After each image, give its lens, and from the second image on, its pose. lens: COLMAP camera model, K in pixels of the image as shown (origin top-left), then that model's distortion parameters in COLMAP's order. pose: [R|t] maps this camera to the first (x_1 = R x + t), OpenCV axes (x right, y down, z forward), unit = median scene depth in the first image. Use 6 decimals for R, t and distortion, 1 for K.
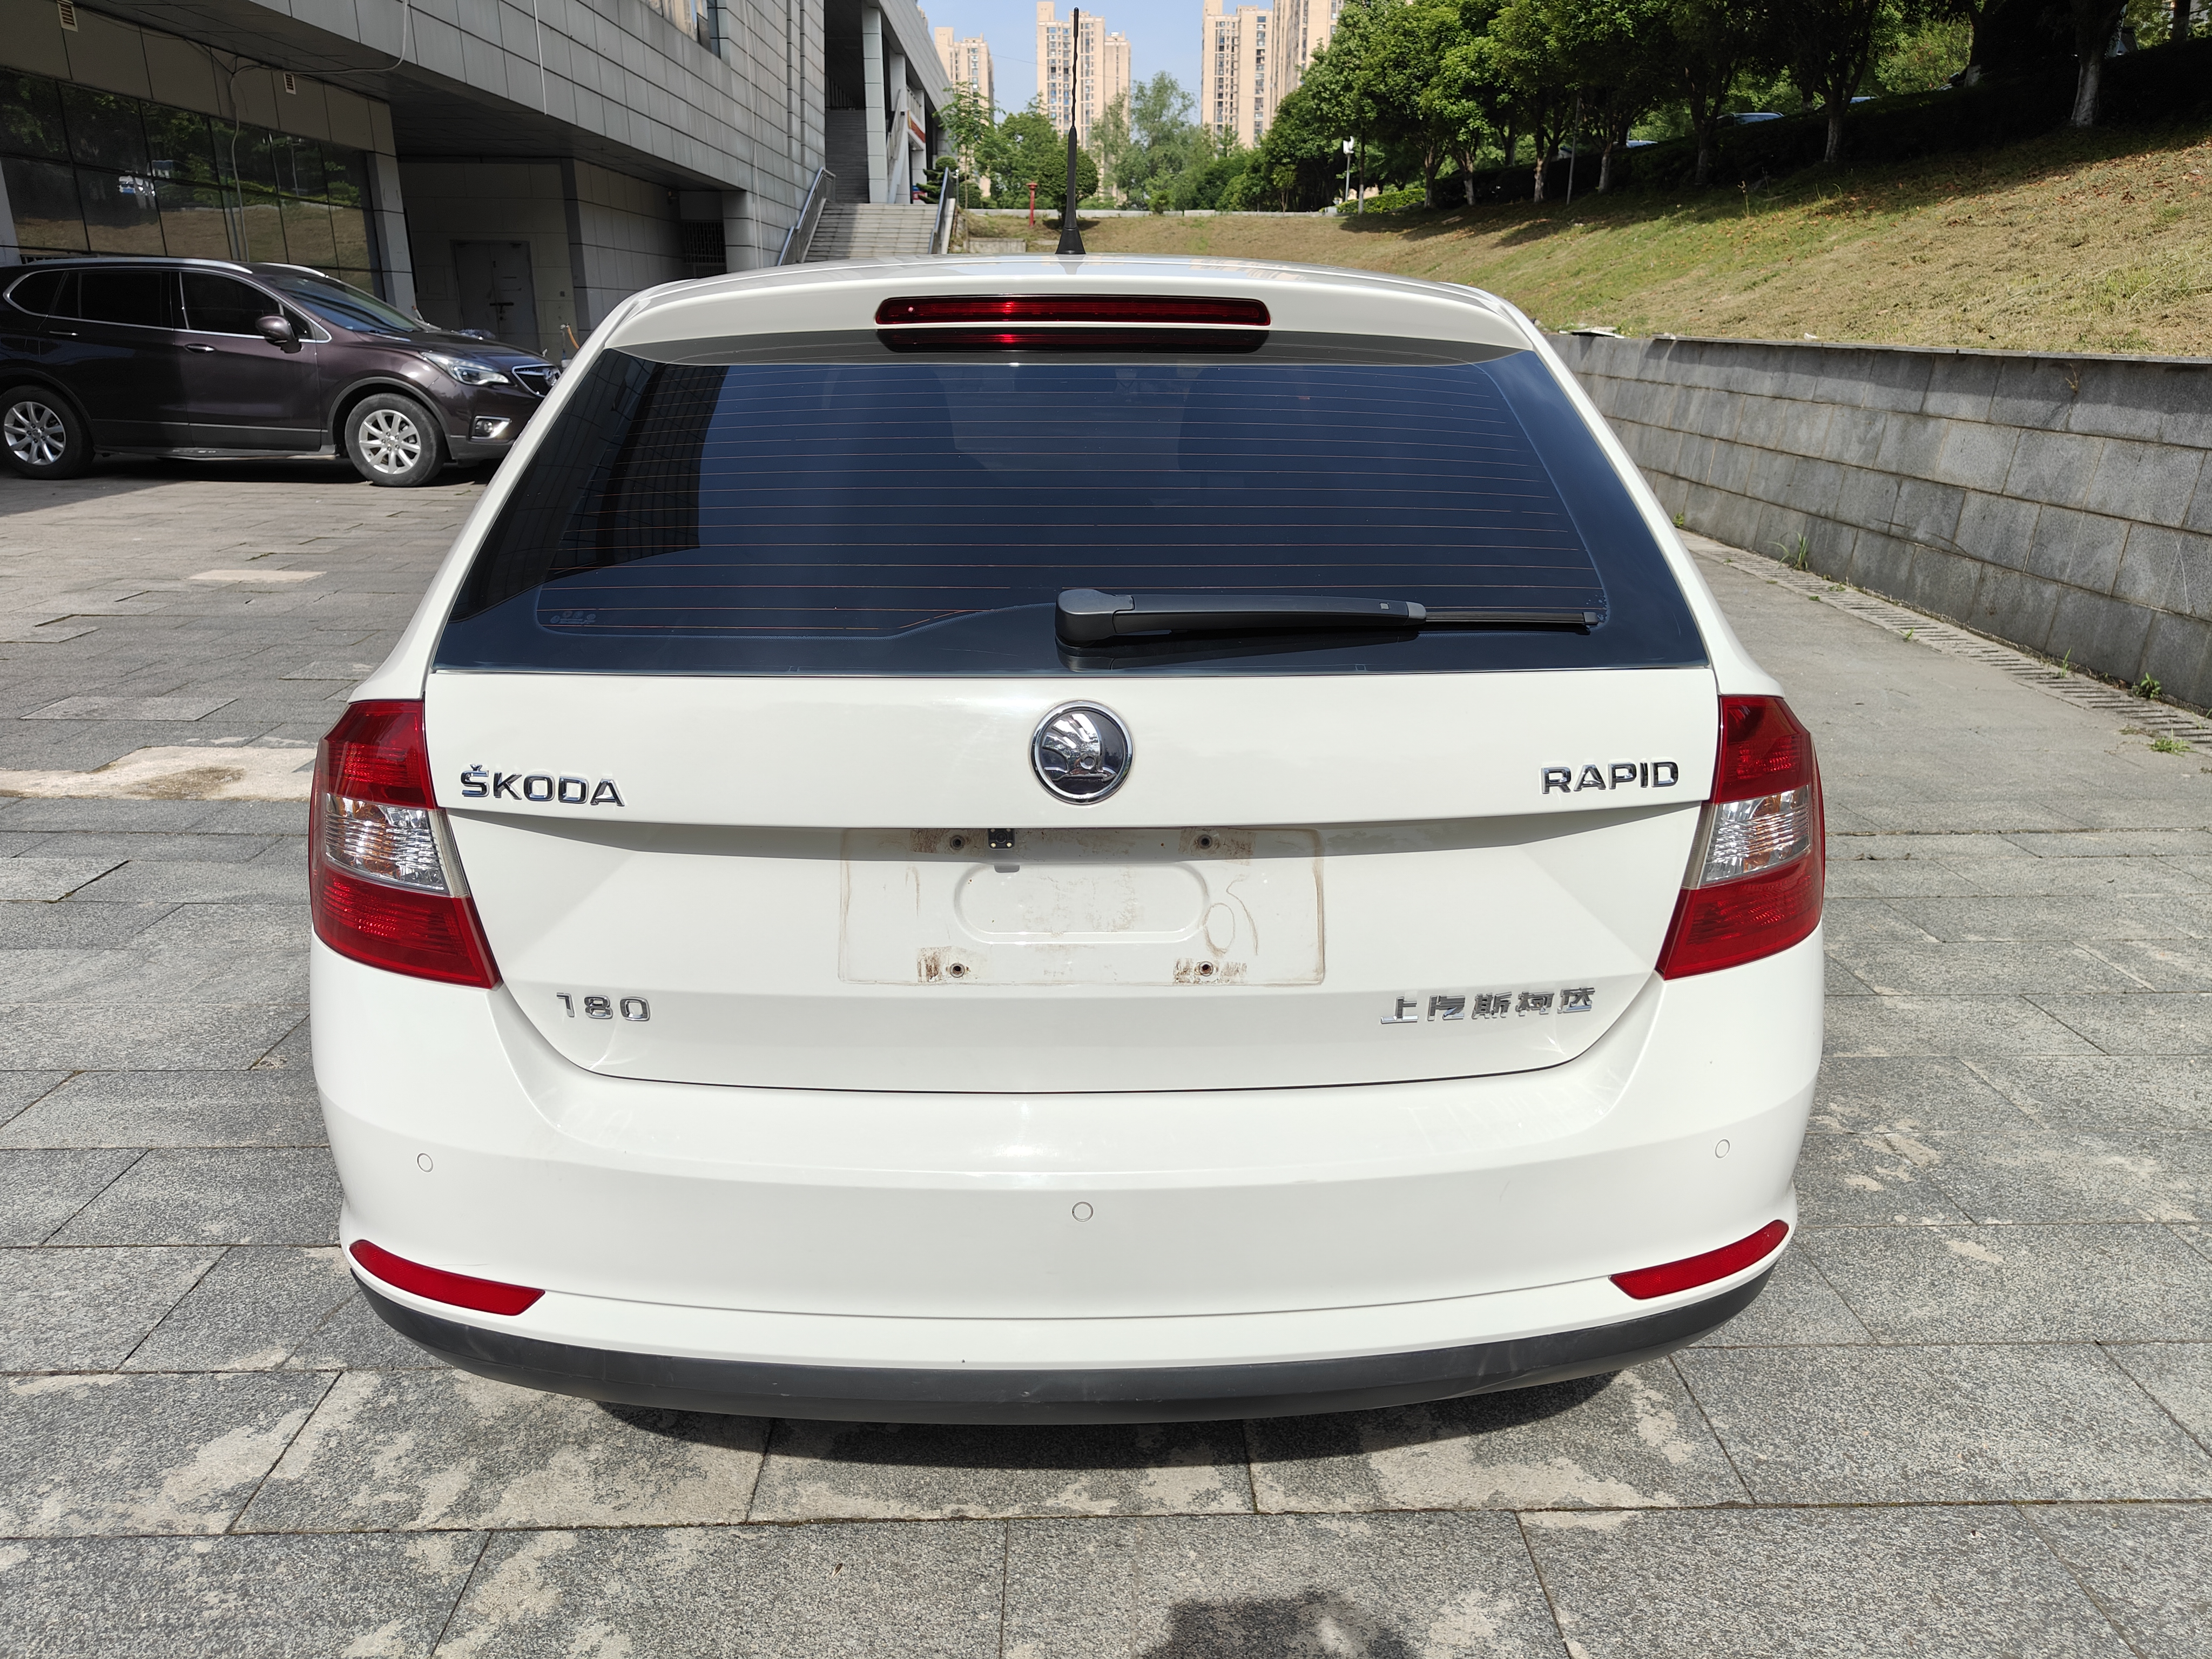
lens RADIAL K [[1538.1, 0, 1113.9], [0, 1538.1, 817.8], [0, 0, 1]] dist [0.008982, 0.002444]
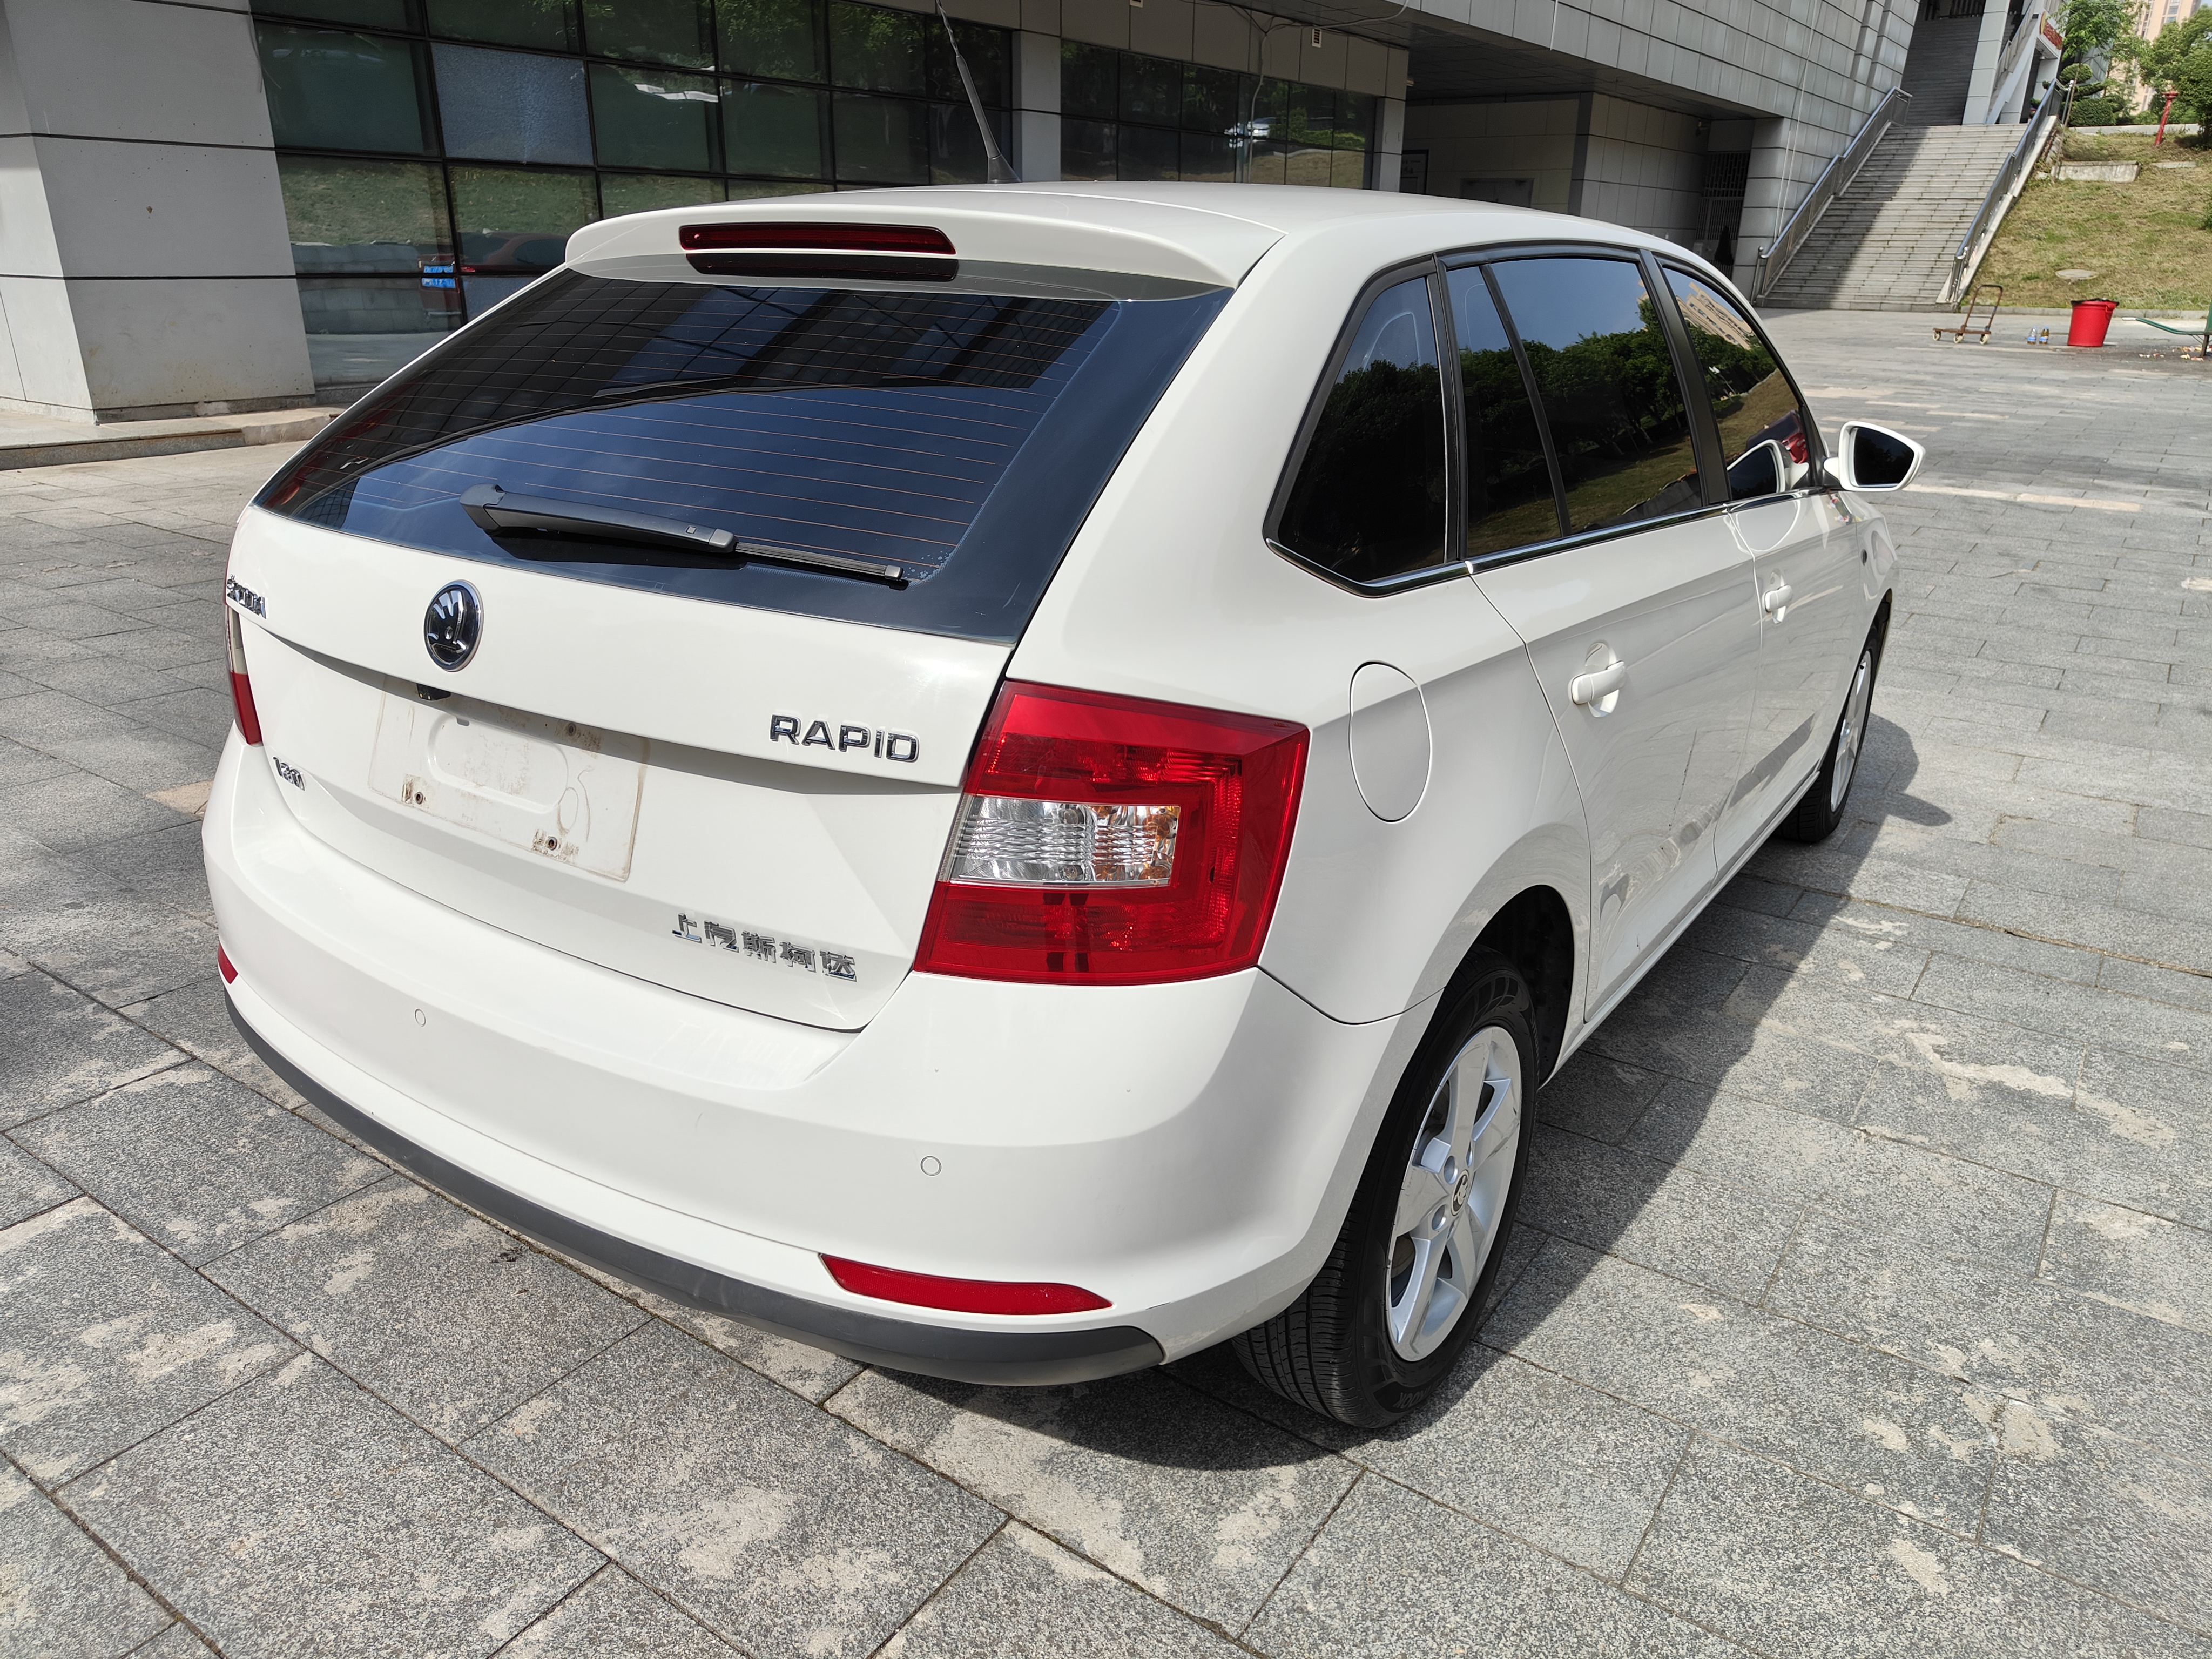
lens RADIAL K [[1535.8, 0, 1119.9], [0, 1535.8, 827.4], [0, 0, 1]] dist [0.009969, 0.003900]
pose [[0.809346, 0.213238, -0.547256, 0.134243], [-0.190278, 0.976709, 0.099168, -0.013480], [0.555656, 0.023870, 0.831070, 0.042386]]
